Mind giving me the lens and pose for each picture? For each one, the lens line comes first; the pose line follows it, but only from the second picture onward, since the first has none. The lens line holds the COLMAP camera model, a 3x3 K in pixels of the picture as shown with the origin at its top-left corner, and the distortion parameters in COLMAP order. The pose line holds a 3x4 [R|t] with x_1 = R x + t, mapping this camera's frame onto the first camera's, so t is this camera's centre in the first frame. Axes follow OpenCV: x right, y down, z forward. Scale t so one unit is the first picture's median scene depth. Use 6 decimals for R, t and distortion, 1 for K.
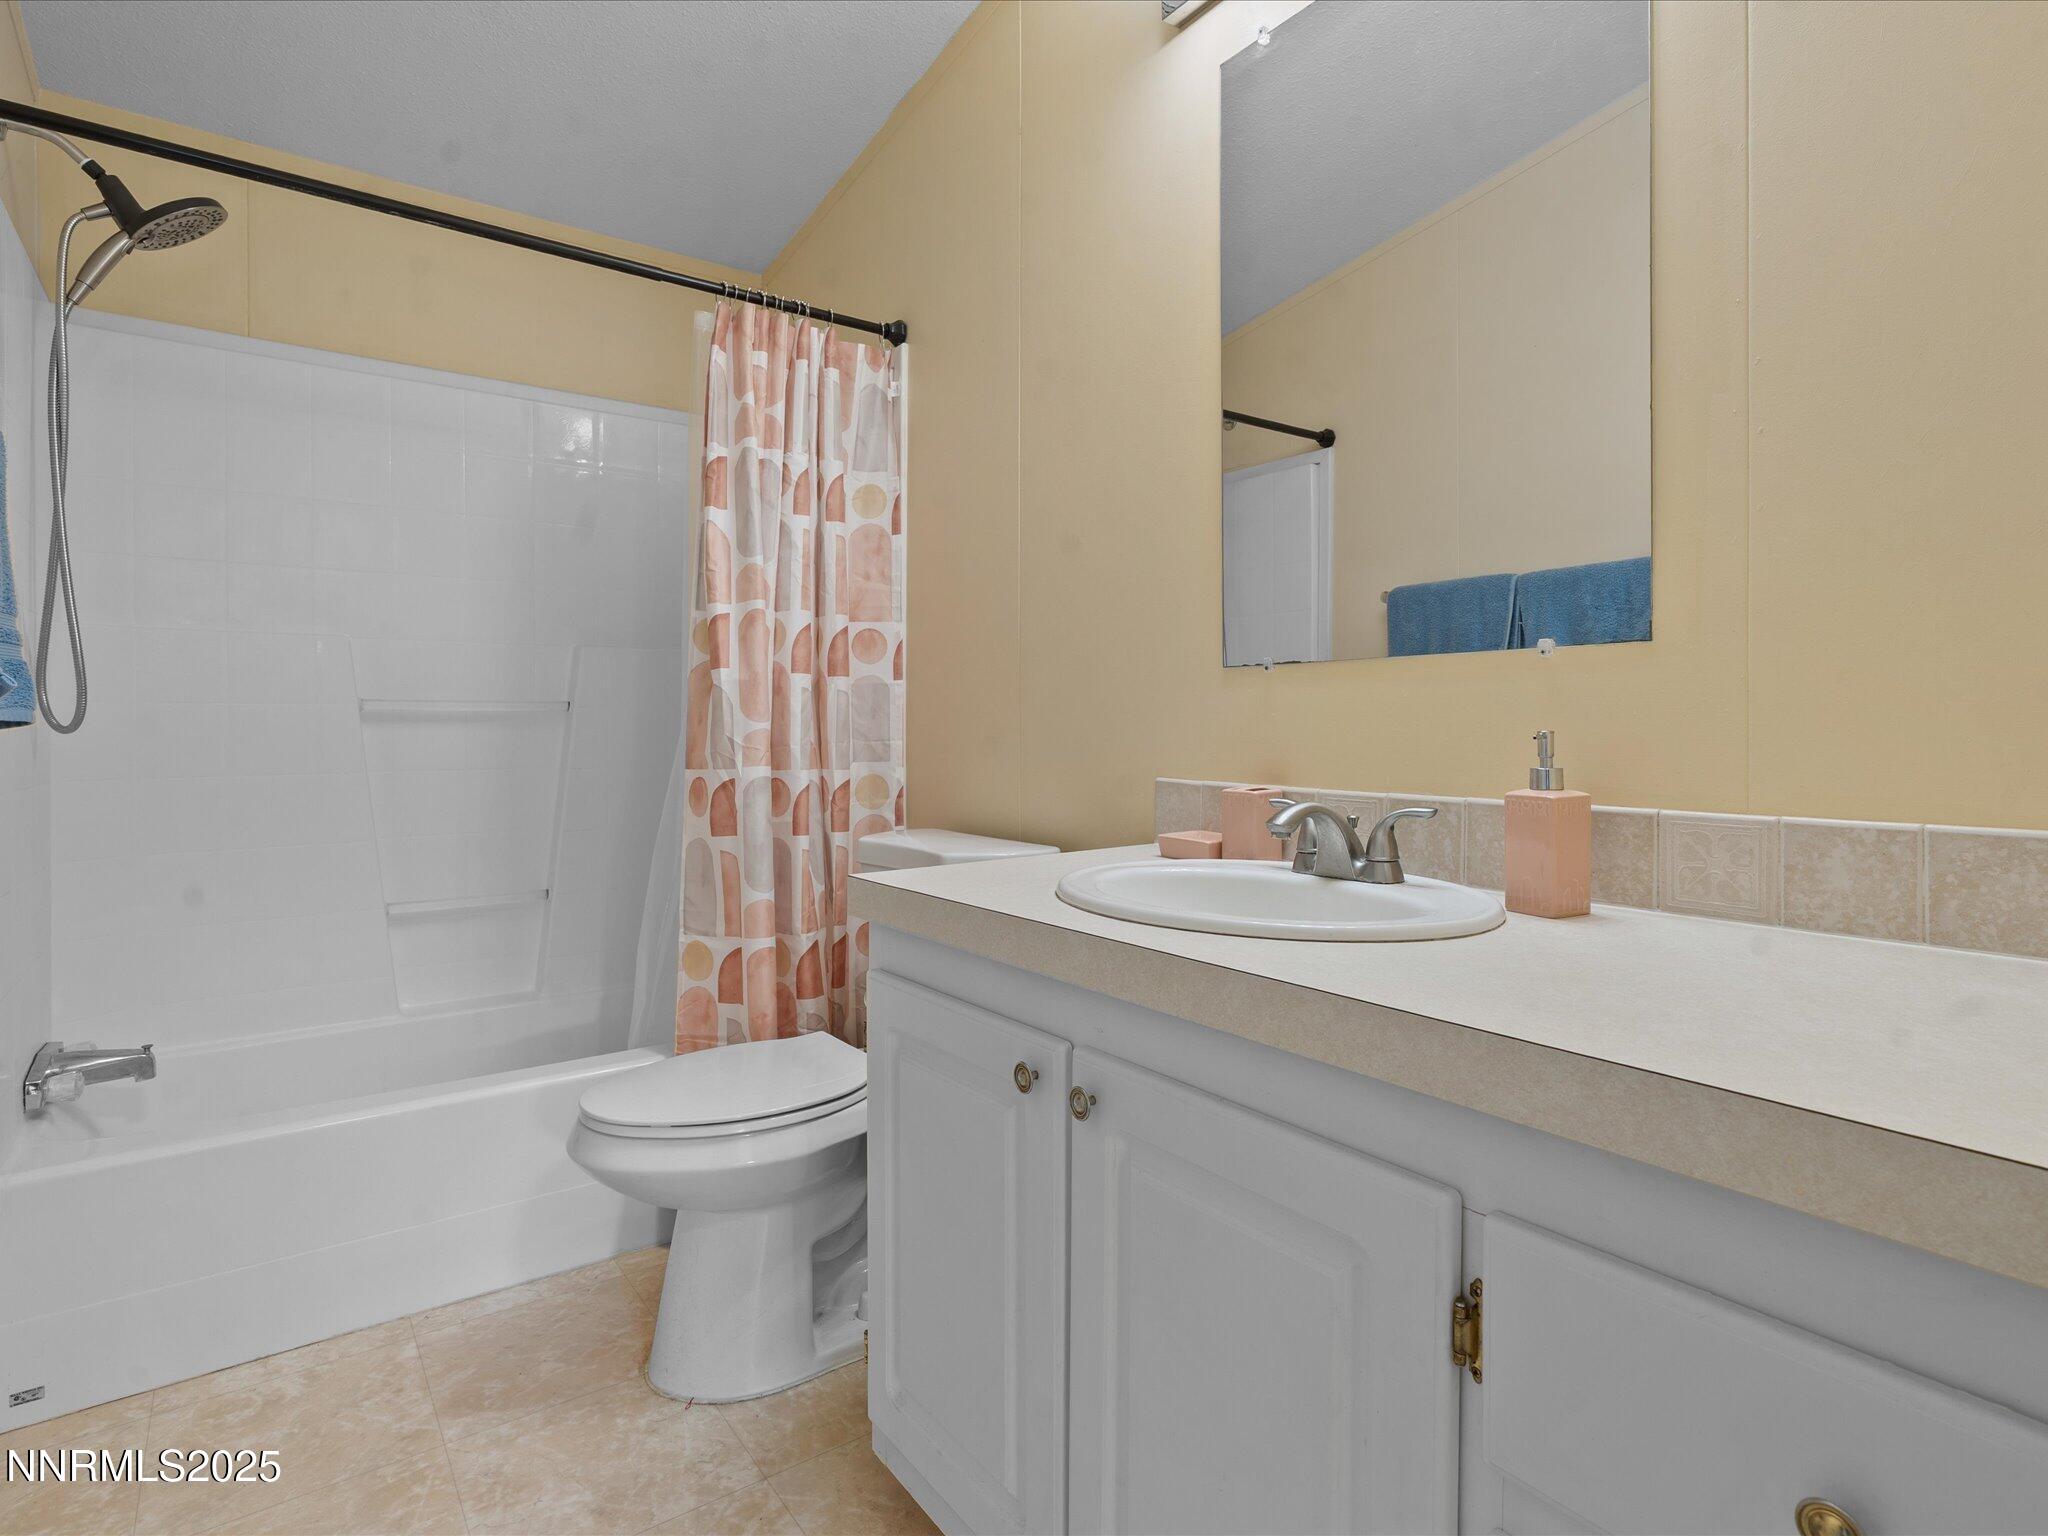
lens RADIAL K [[1032.3, 0, 1013.1], [0, 1032.3, 772.1], [0, 0, 1]] dist [0.000398, 0.000542]
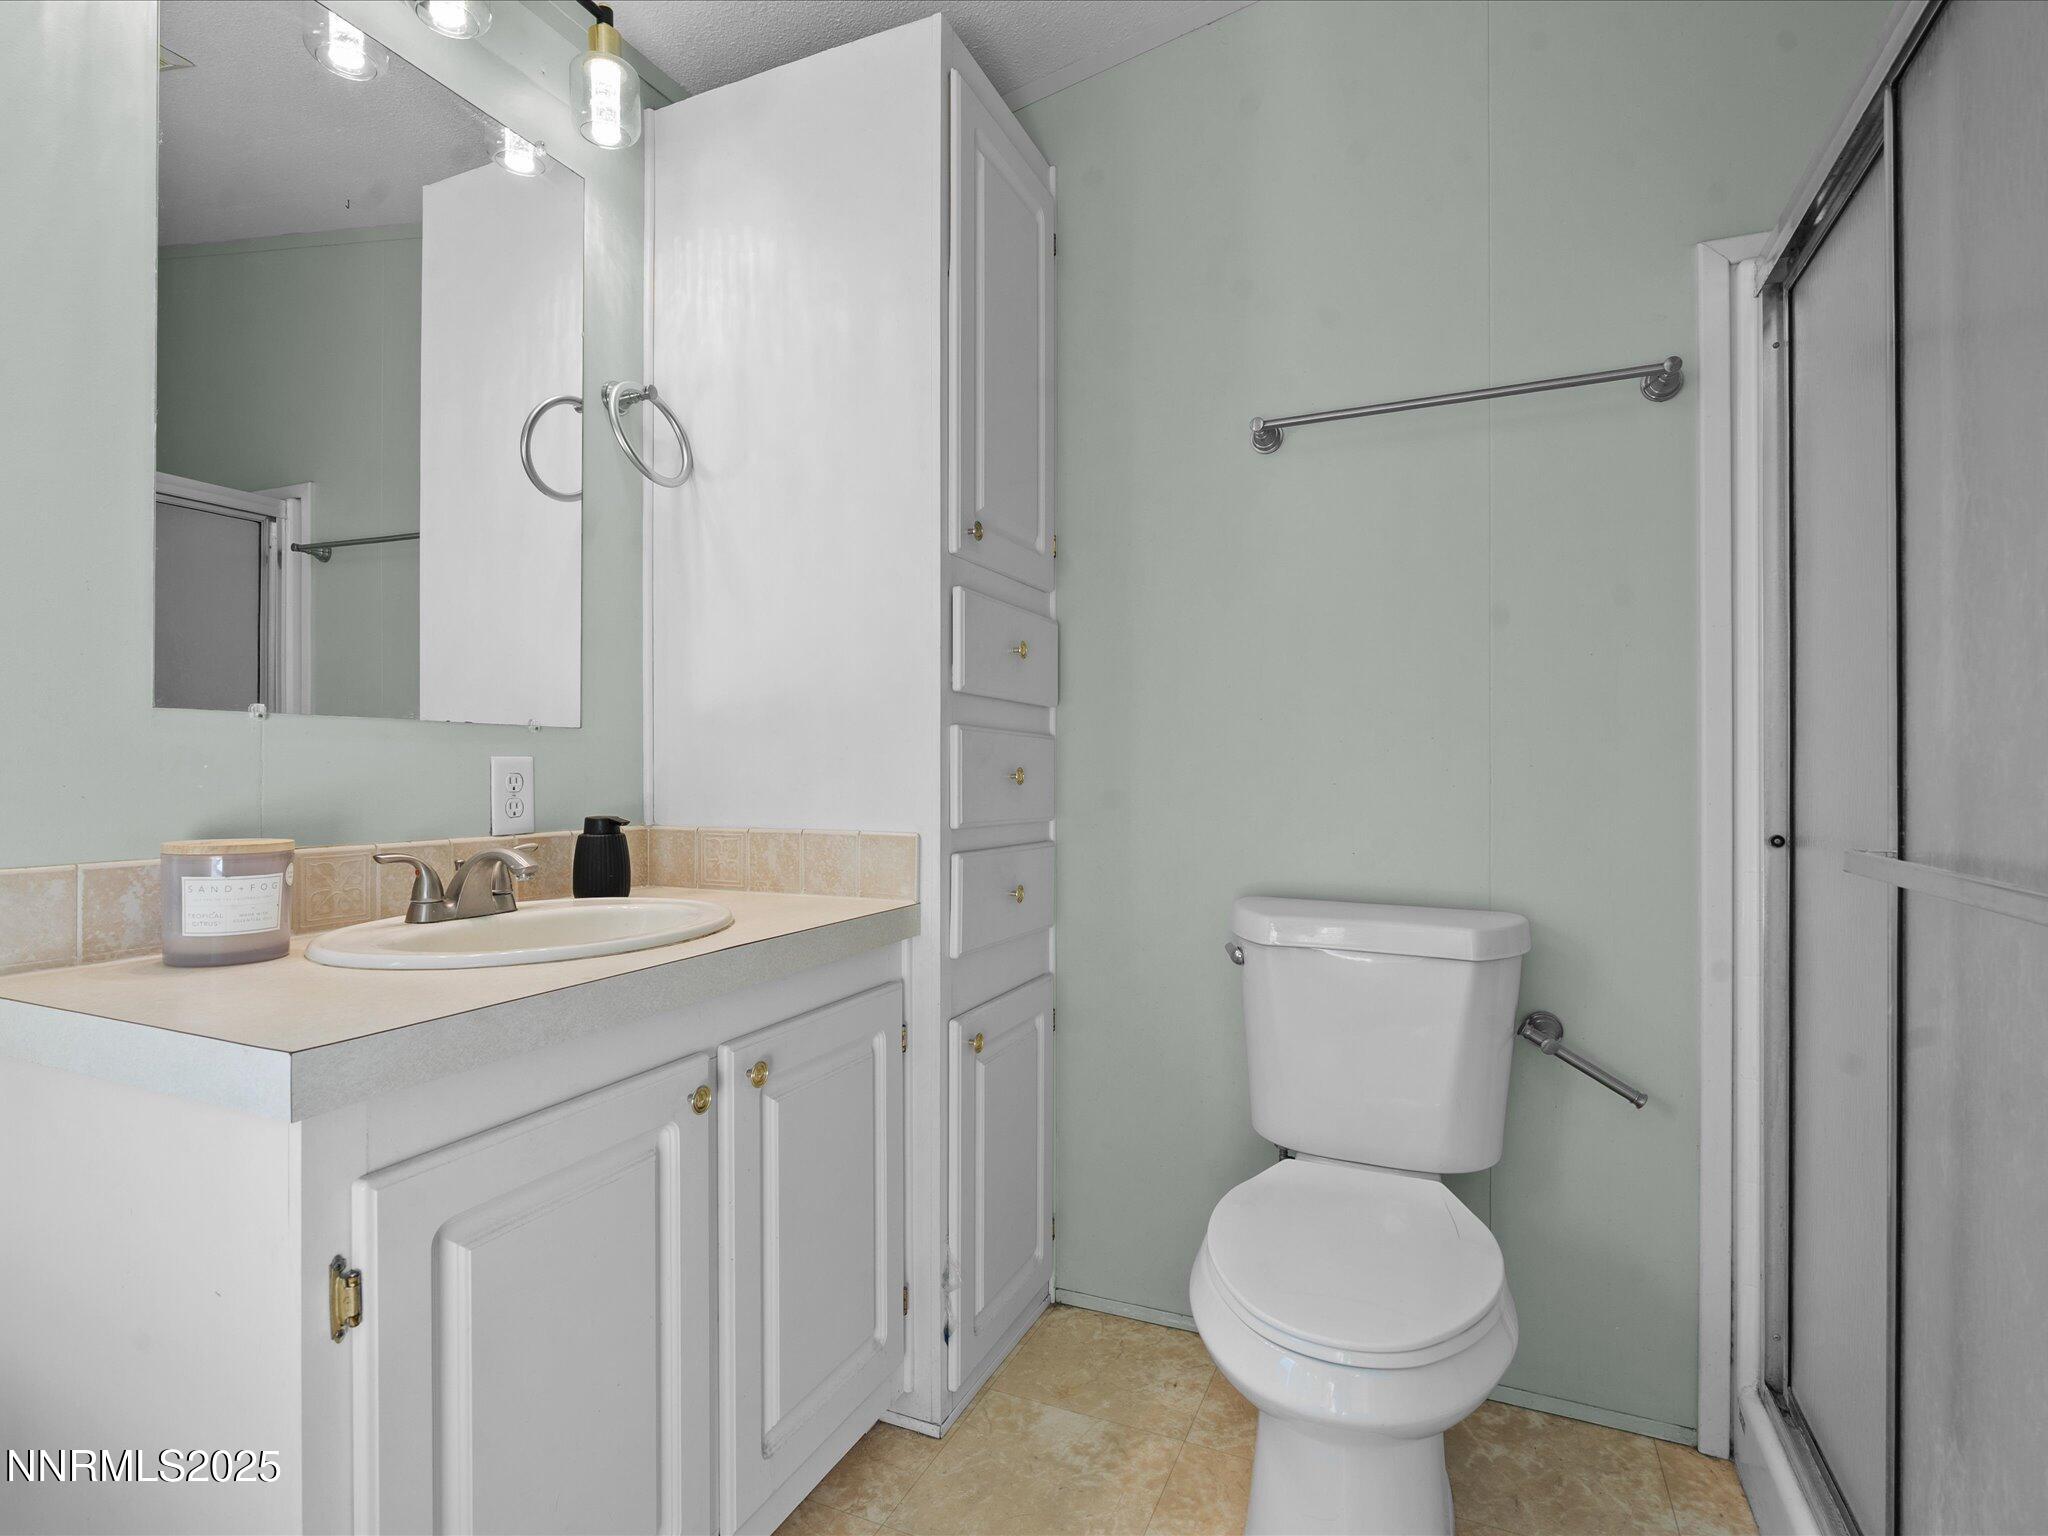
lens RADIAL K [[1032.3, 0, 1013.1], [0, 1032.3, 772.1], [0, 0, 1]] dist [0.000398, 0.000542]
pose [[-0.500041, -0.010958, 0.865932, -0.891709], [0.029628, 0.999118, 0.029752, -0.069186], [-0.865495, 0.040533, -0.499275, 0.977888]]
